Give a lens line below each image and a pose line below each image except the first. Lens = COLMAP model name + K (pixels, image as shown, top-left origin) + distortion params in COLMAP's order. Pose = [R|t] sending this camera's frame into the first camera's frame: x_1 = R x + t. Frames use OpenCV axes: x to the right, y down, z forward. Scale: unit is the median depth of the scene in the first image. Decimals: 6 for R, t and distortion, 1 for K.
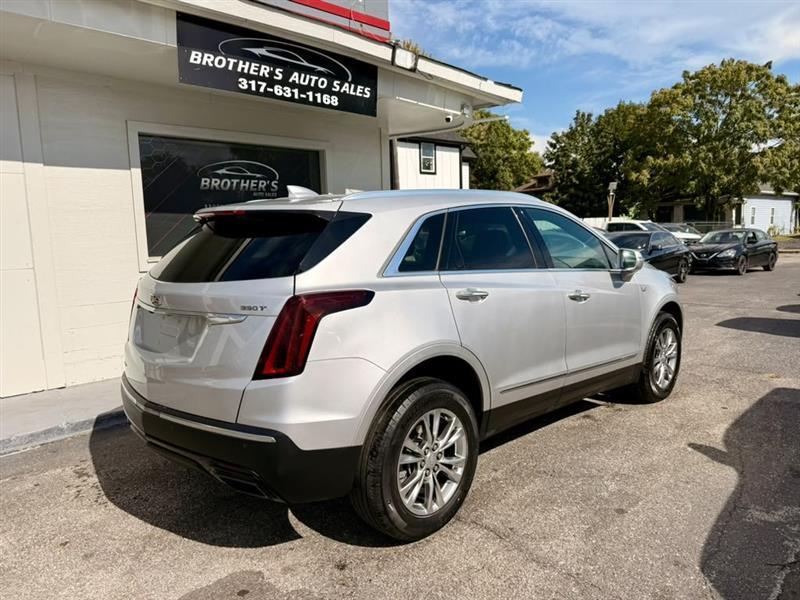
lens RADIAL K [[572.9, 0, 402.7], [0, 572.9, 300.5], [0, 0, 1]] dist [0.011697, -0.028798]
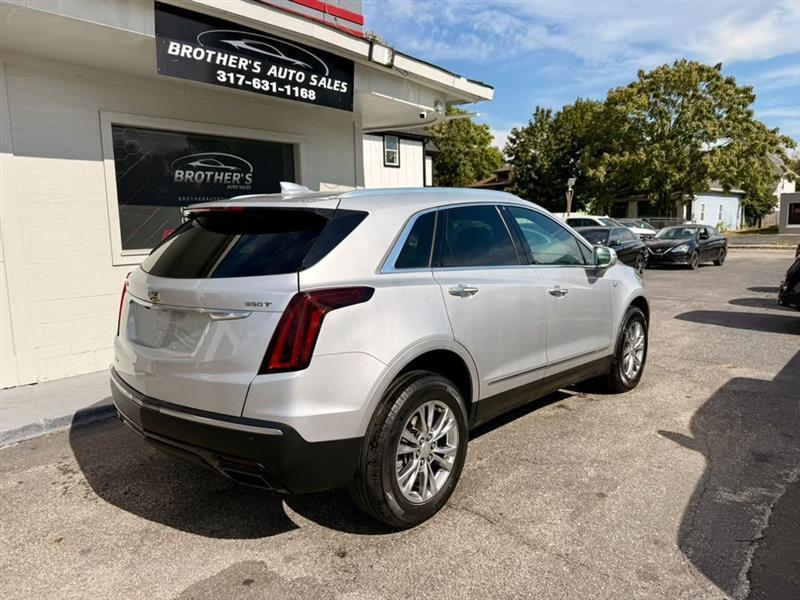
lens RADIAL K [[572.9, 0, 401.8], [0, 572.9, 300.3], [0, 0, 1]] dist [0.011697, -0.028798]
pose [[0.997640, 0.000472, 0.068658, -0.031690], [-0.001321, 0.999923, 0.012321, -0.002673], [-0.068647, -0.012382, 0.997564, -0.014222]]
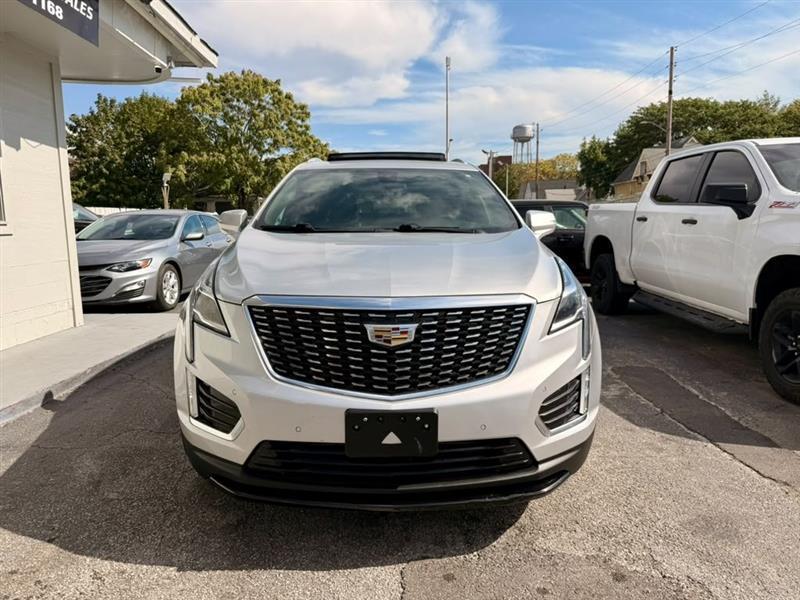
lens RADIAL K [[572.9, 0, 401.5], [0, 572.9, 303.5], [0, 0, 1]] dist [0.011697, -0.028798]
pose [[0.696379, -0.083529, 0.712796, -0.375832], [0.076984, 0.996167, 0.041524, 0.028020], [-0.713533, 0.025958, 0.700141, 0.187298]]
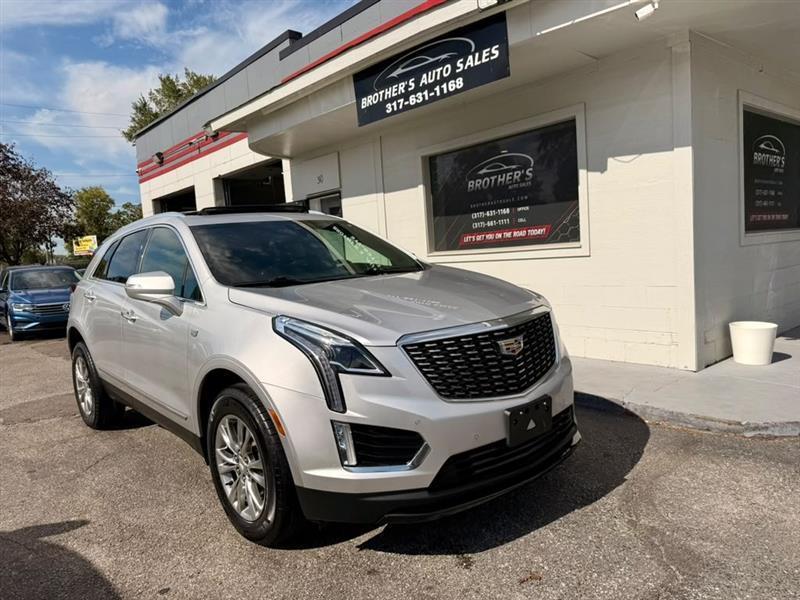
lens RADIAL K [[572.9, 0, 397.5], [0, 572.9, 303.6], [0, 0, 1]] dist [0.011697, -0.028798]
pose [[-0.057339, 0.120330, -0.991077, 0.837726], [-0.048426, 0.991206, 0.123148, -0.115421], [0.997180, 0.055055, -0.051007, 0.992896]]
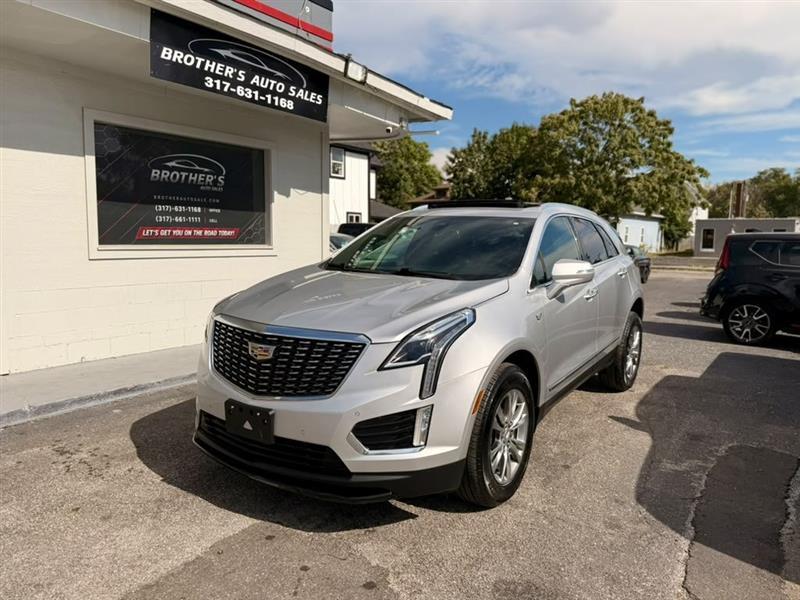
lens RADIAL K [[572.9, 0, 401.0], [0, 572.9, 293.0], [0, 0, 1]] dist [0.011697, -0.028798]
pose [[0.983447, 0.026988, 0.179173, -0.100684], [-0.023000, 0.999440, -0.024296, 0.019988], [-0.179729, 0.019773, 0.983517, -0.072426]]
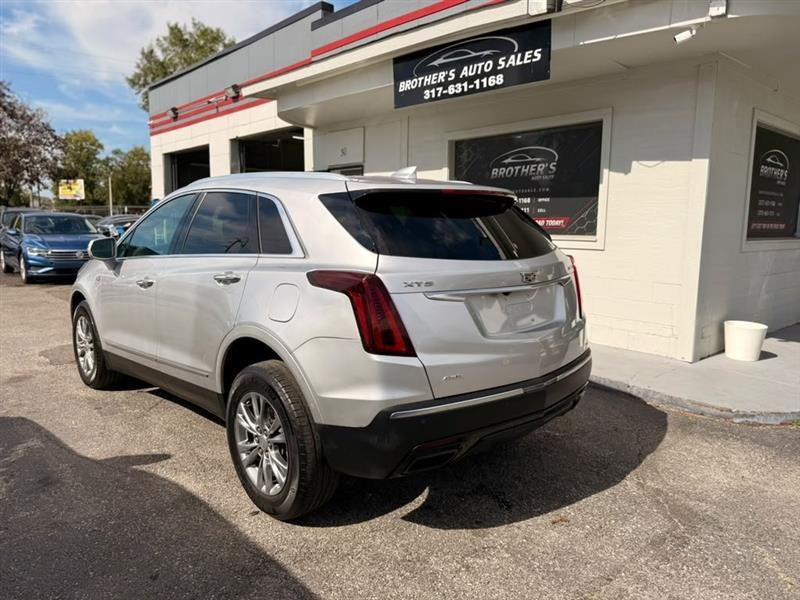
lens RADIAL K [[572.9, 0, 394.7], [0, 572.9, 300.2], [0, 0, 1]] dist [0.011697, -0.028798]
pose [[-0.046716, 0.163640, -0.985413, 0.918883], [-0.126639, 0.977560, 0.168339, -0.129893], [0.990848, 0.132656, -0.024945, 0.921928]]
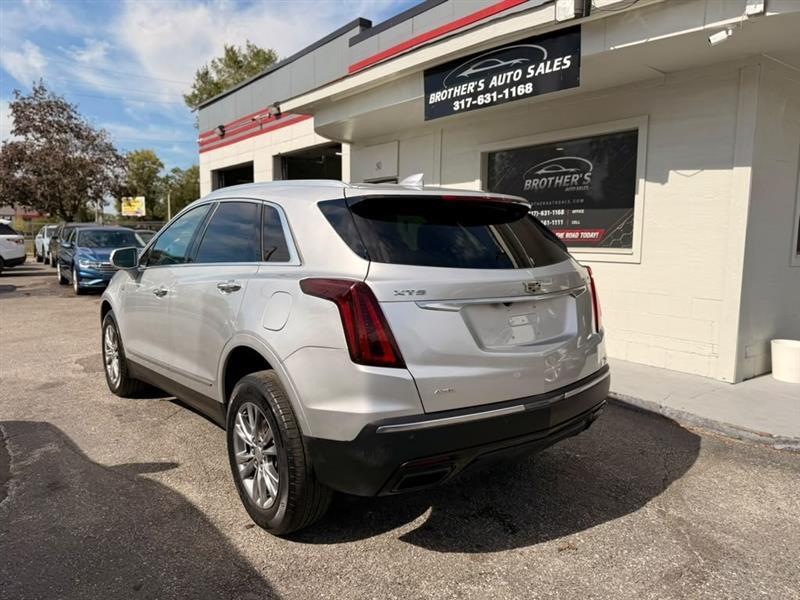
lens RADIAL K [[572.9, 0, 395.4], [0, 572.9, 302.0], [0, 0, 1]] dist [0.011697, -0.028798]
pose [[-0.129545, 0.138896, -0.981797, 0.899905], [-0.124030, 0.980095, 0.155020, -0.127654], [0.983786, 0.141854, -0.109739, 0.962143]]
